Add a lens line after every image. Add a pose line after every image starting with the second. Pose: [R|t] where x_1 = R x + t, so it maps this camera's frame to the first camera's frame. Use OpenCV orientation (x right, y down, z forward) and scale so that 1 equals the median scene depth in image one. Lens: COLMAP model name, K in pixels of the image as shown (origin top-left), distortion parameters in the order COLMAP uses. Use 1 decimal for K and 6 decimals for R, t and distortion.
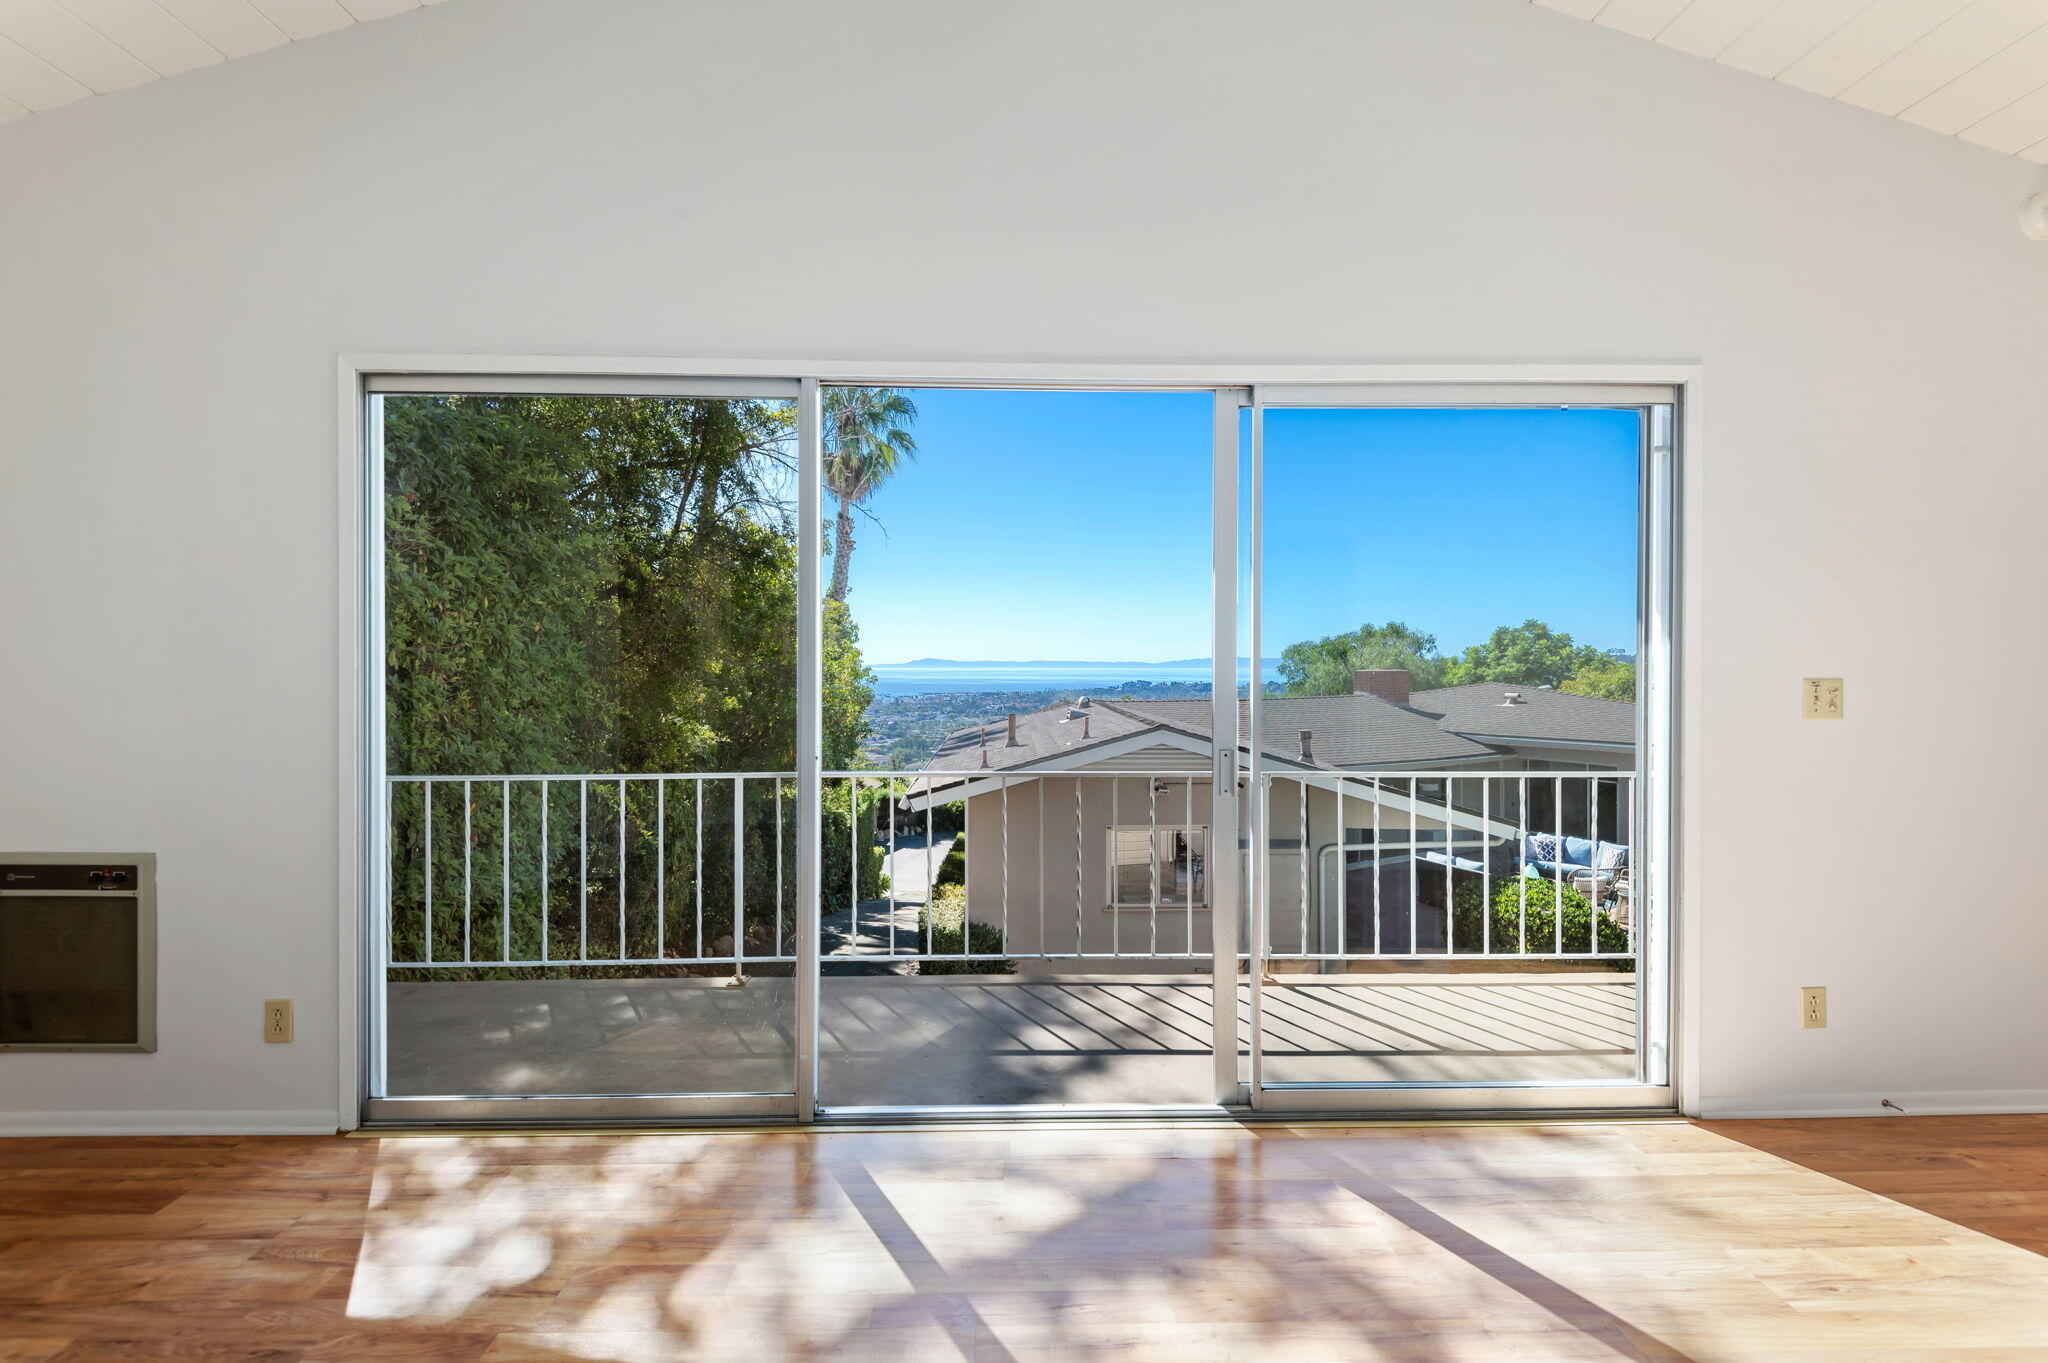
lens RADIAL K [[1050.4, 0, 1034.8], [0, 1050.4, 672.4], [0, 0, 1]] dist [0.015053, -0.019265]
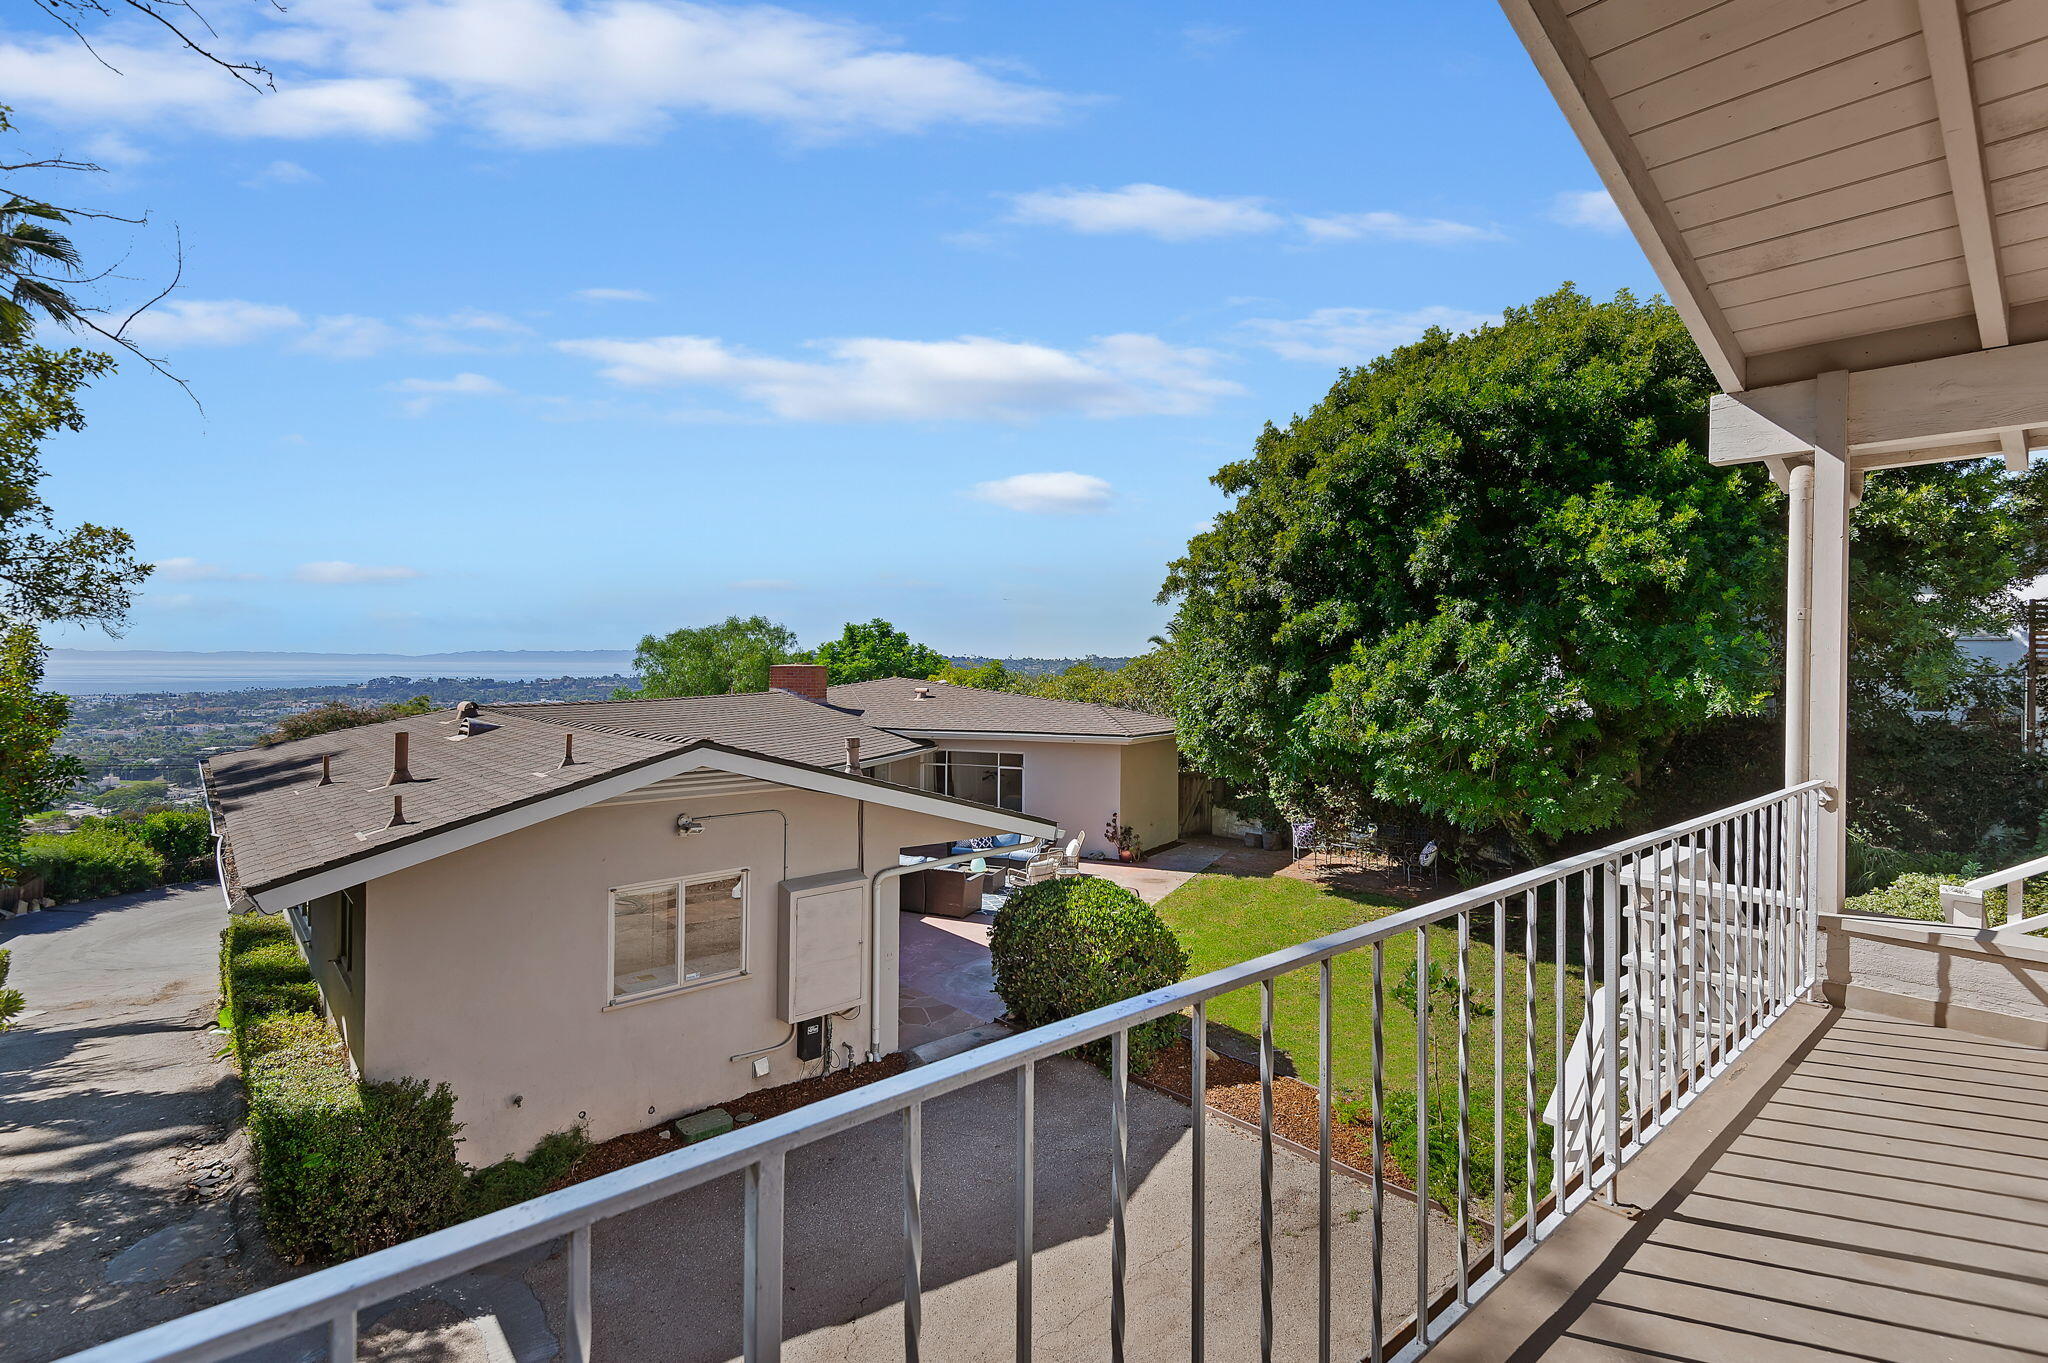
lens RADIAL K [[963.4, 0, 1024.0], [0, 963.4, 681.5], [0, 0, 1]] dist [0.002415, 0.000165]
pose [[0.743590, -0.009032, 0.668574, -0.074611], [-0.000966, 0.999893, 0.014583, -0.000255], [-0.668635, -0.011490, 0.743502, 0.168874]]
